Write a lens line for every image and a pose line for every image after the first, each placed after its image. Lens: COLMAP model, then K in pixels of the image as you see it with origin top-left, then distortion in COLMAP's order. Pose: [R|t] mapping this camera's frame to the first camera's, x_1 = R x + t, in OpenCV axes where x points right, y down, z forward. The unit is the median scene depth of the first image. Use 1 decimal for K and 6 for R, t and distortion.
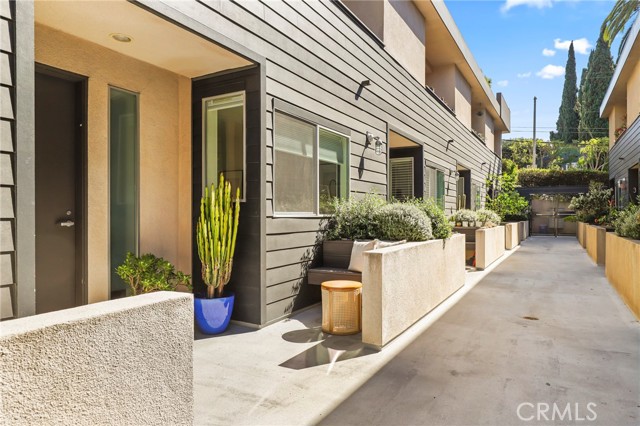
lens RADIAL K [[416.3, 0, 320.0], [0, 416.3, 213.0], [0, 0, 1]] dist [0.027252, -0.000508]
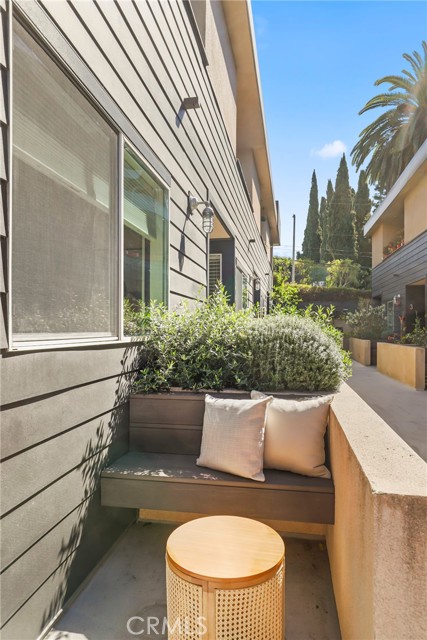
lens RADIAL K [[416.3, 0, 213.5], [0, 416.3, 320.0], [0, 0, 1]] dist [0.027252, -0.000508]
pose [[0.939928, 0.010960, 0.341197, -0.056768], [-0.005205, 0.999828, -0.017776, -0.006936], [-0.341334, 0.014932, 0.939824, 0.496268]]
